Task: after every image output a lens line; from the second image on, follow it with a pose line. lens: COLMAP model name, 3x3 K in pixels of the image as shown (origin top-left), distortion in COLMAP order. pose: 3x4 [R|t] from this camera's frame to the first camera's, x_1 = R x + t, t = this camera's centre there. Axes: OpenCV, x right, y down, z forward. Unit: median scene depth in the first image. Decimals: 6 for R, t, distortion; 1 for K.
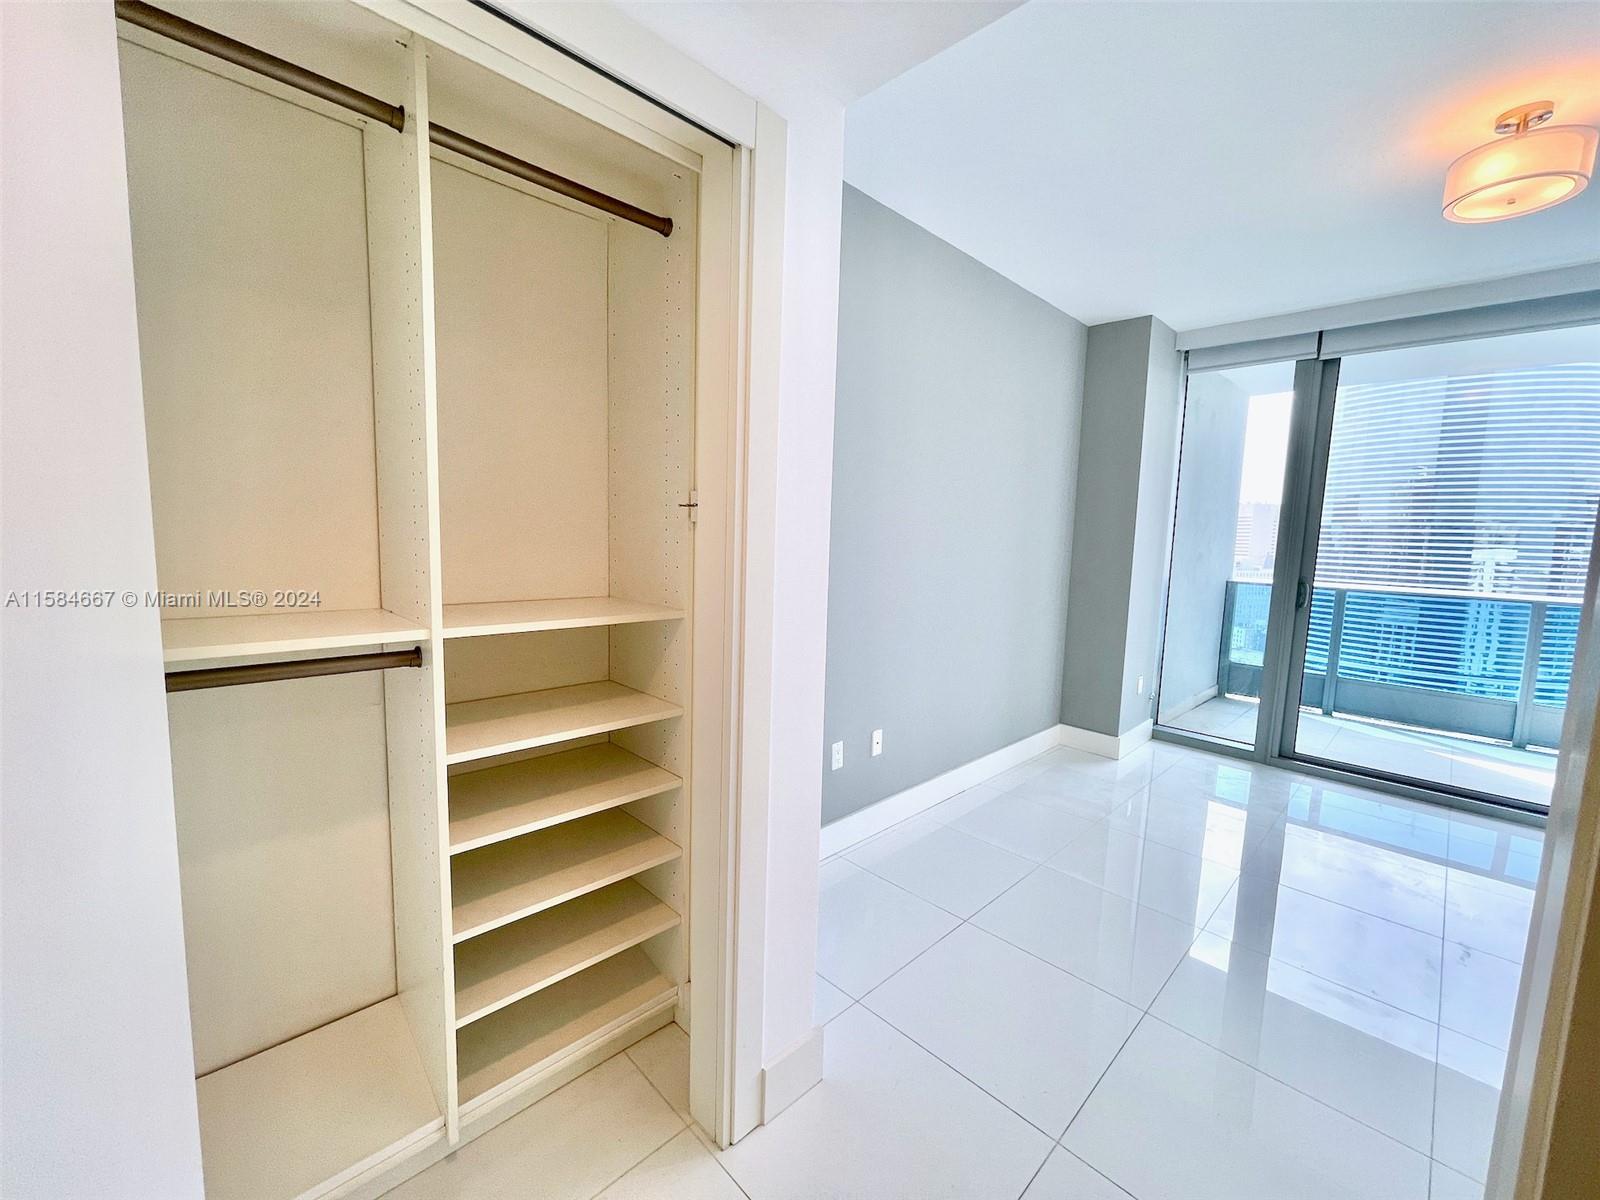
lens RADIAL K [[653.0, 0, 791.5], [0, 653.0, 601.1], [0, 0, 1]] dist [0.010430, -0.005271]
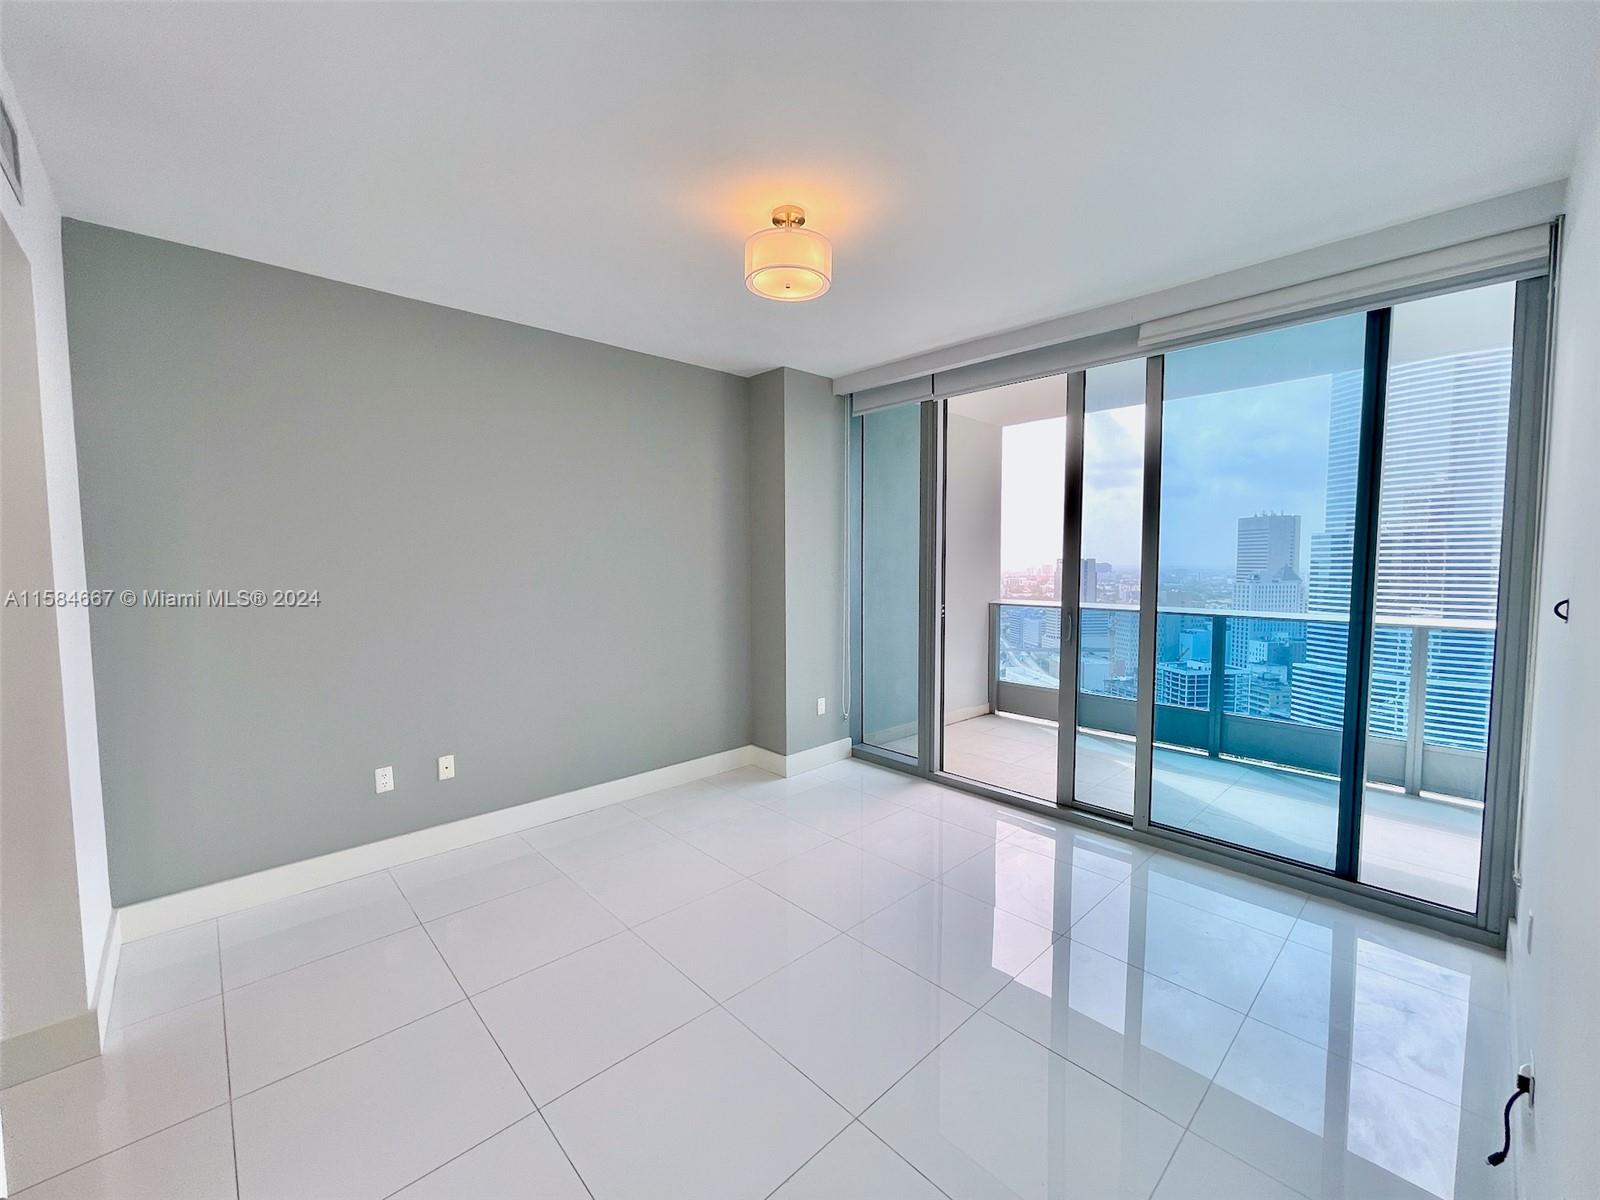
lens RADIAL K [[653.0, 0, 791.5], [0, 653.0, 601.1], [0, 0, 1]] dist [0.010430, -0.005271]
pose [[0.999070, -0.034577, -0.025751, 0.377976], [0.033396, 0.998430, -0.044964, 0.003621], [0.027265, 0.044062, 0.998657, -0.047869]]
